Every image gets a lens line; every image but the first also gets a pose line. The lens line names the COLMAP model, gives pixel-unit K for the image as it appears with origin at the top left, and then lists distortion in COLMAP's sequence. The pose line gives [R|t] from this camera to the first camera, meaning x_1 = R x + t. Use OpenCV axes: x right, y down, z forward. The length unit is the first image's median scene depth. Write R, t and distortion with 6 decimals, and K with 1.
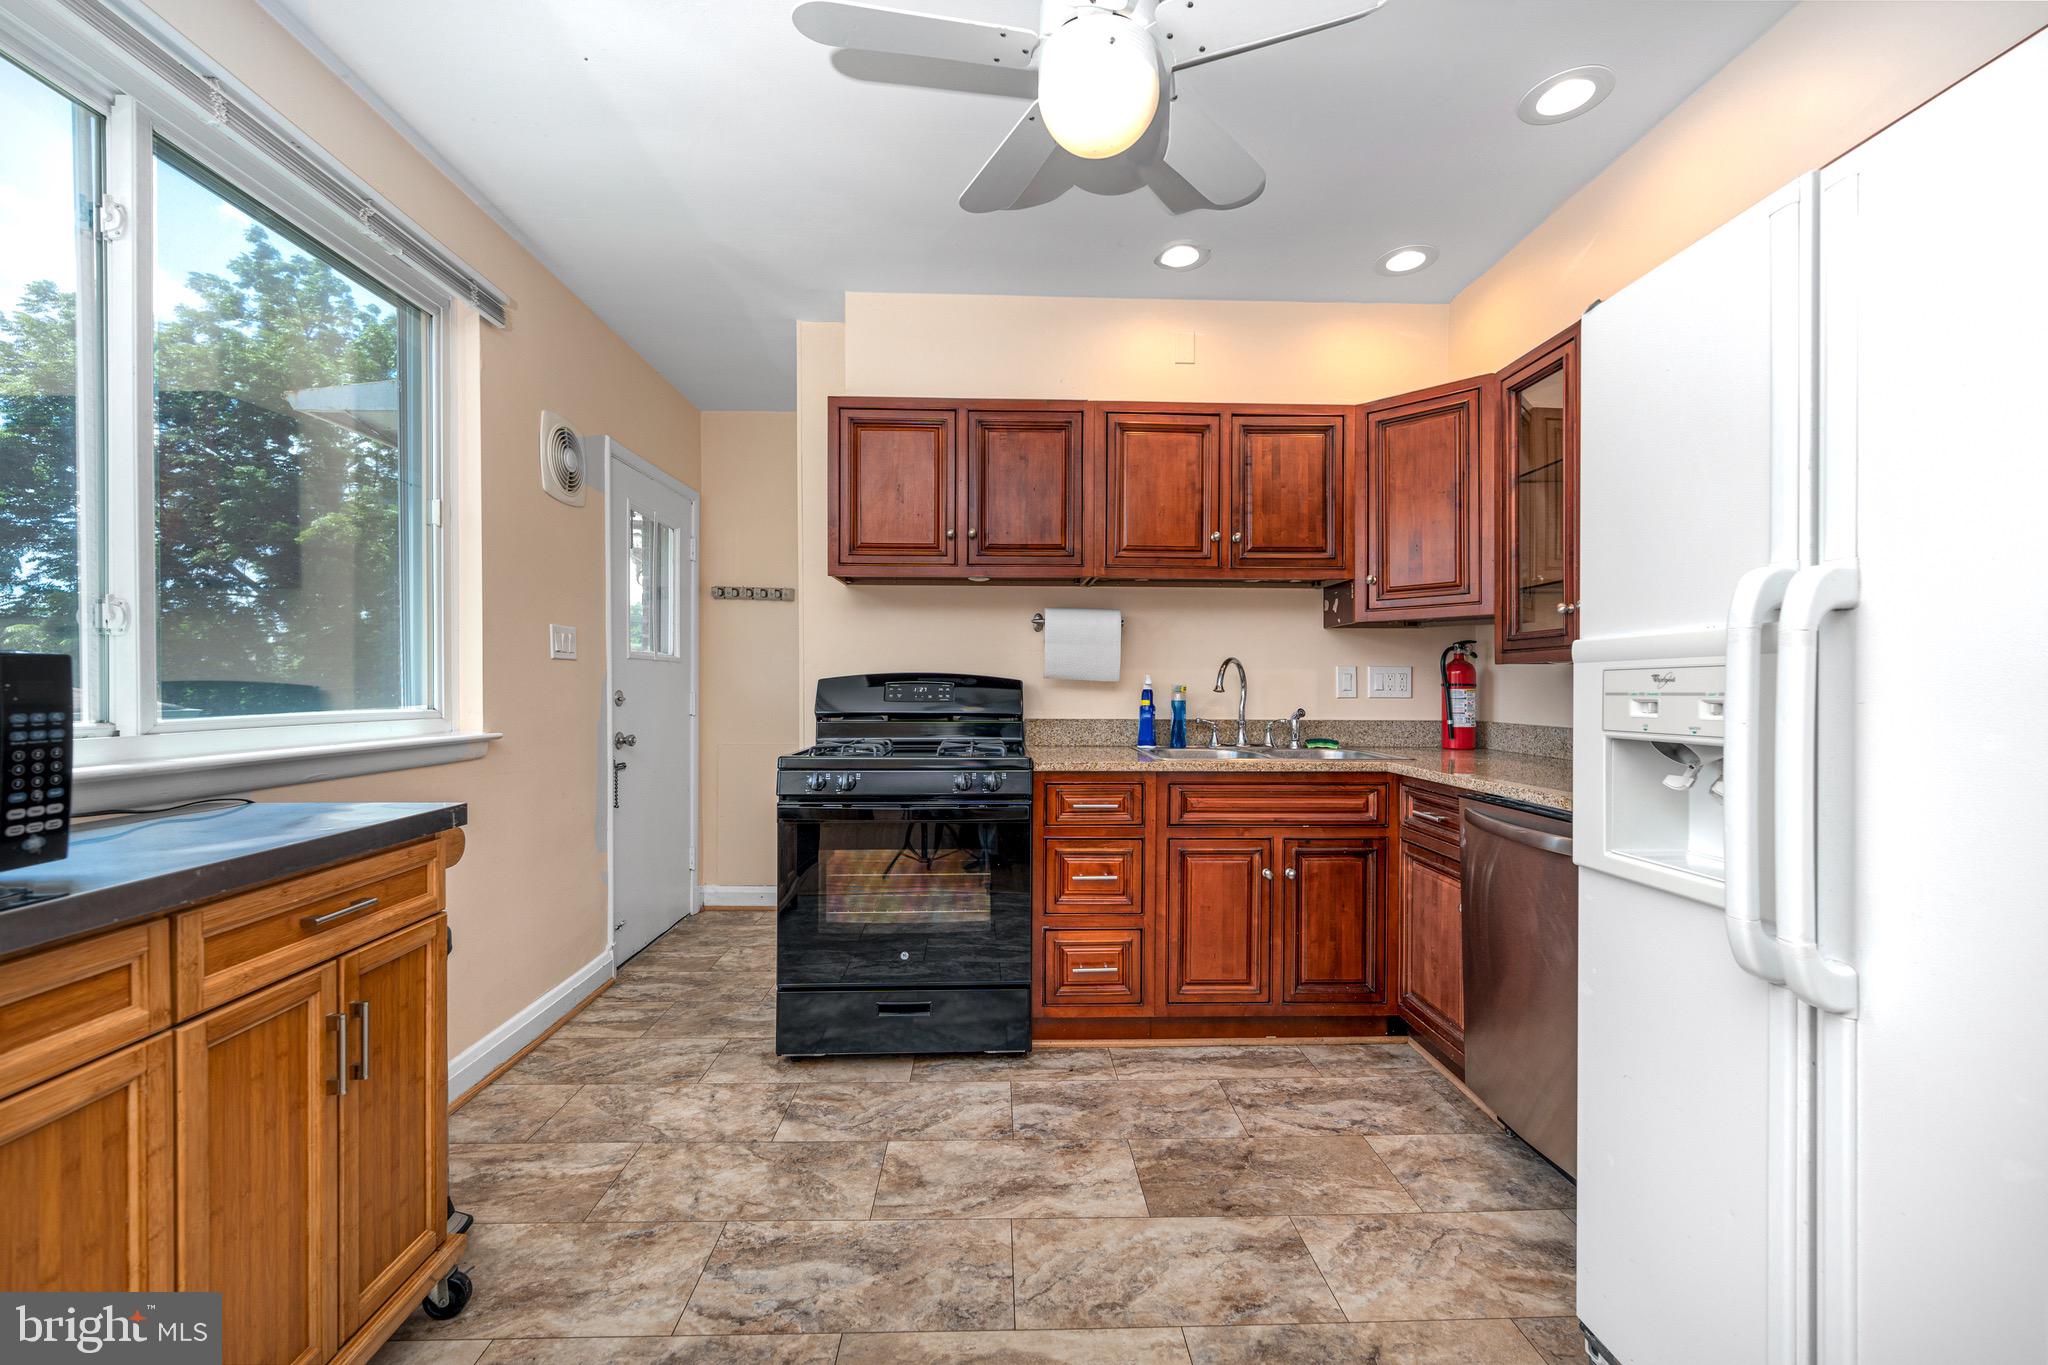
lens RADIAL K [[834.5, 0, 1069.1], [0, 834.5, 684.4], [0, 0, 1]] dist [-0.000093, -0.001059]
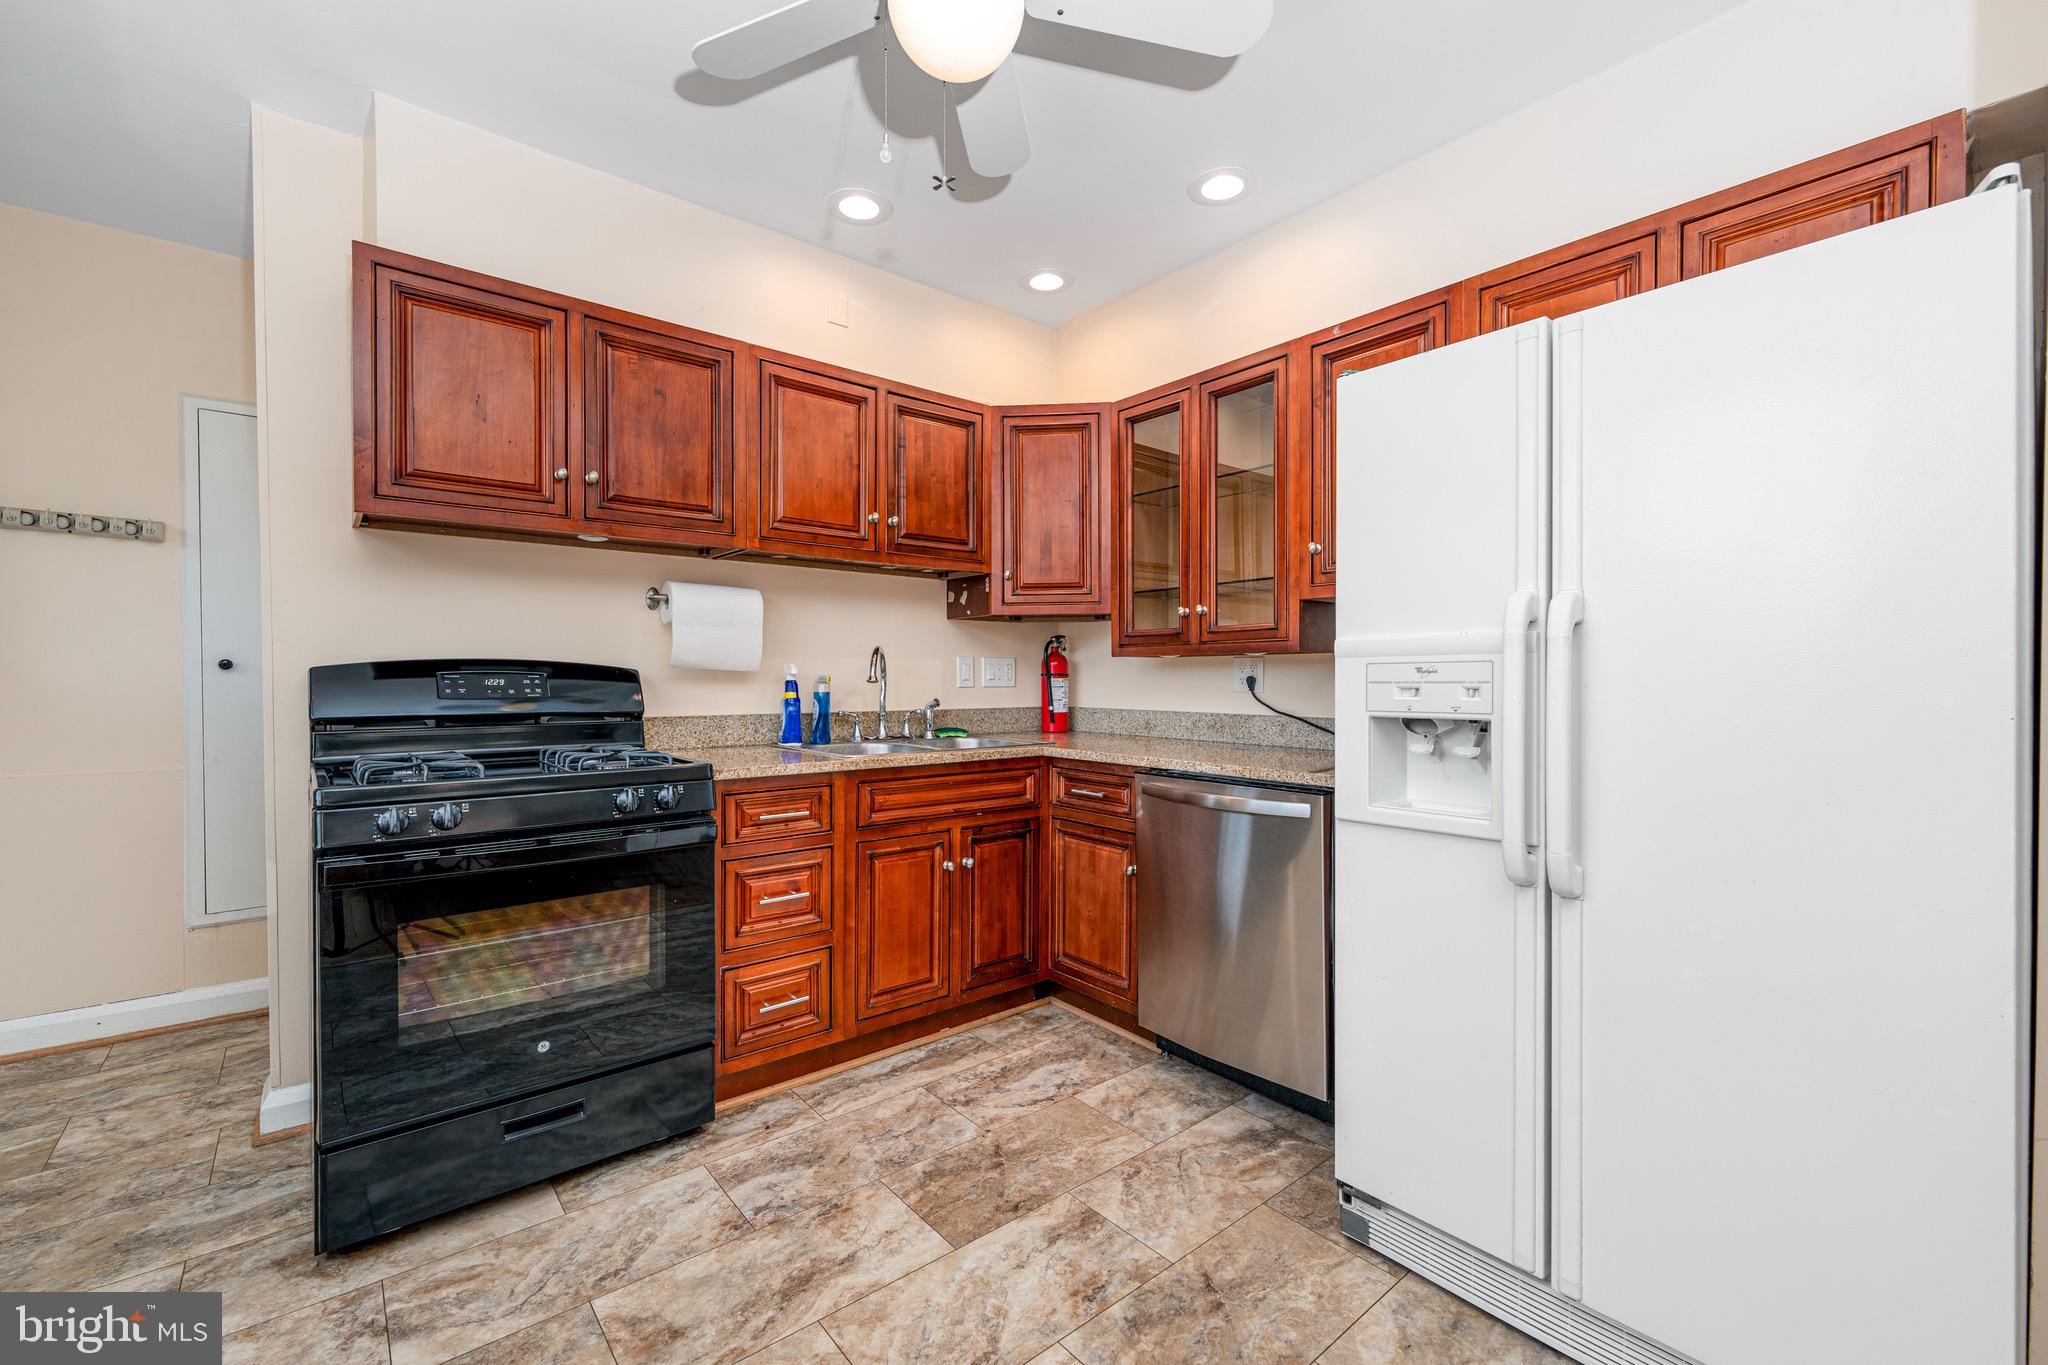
lens RADIAL K [[834.5, 0, 1022.6], [0, 834.5, 683.6], [0, 0, 1]] dist [-0.000093, -0.001059]
pose [[0.797498, -0.007862, 0.603270, -0.286164], [0.000583, 0.999925, 0.012261, -0.001420], [-0.603321, -0.009427, 0.797443, 0.159064]]
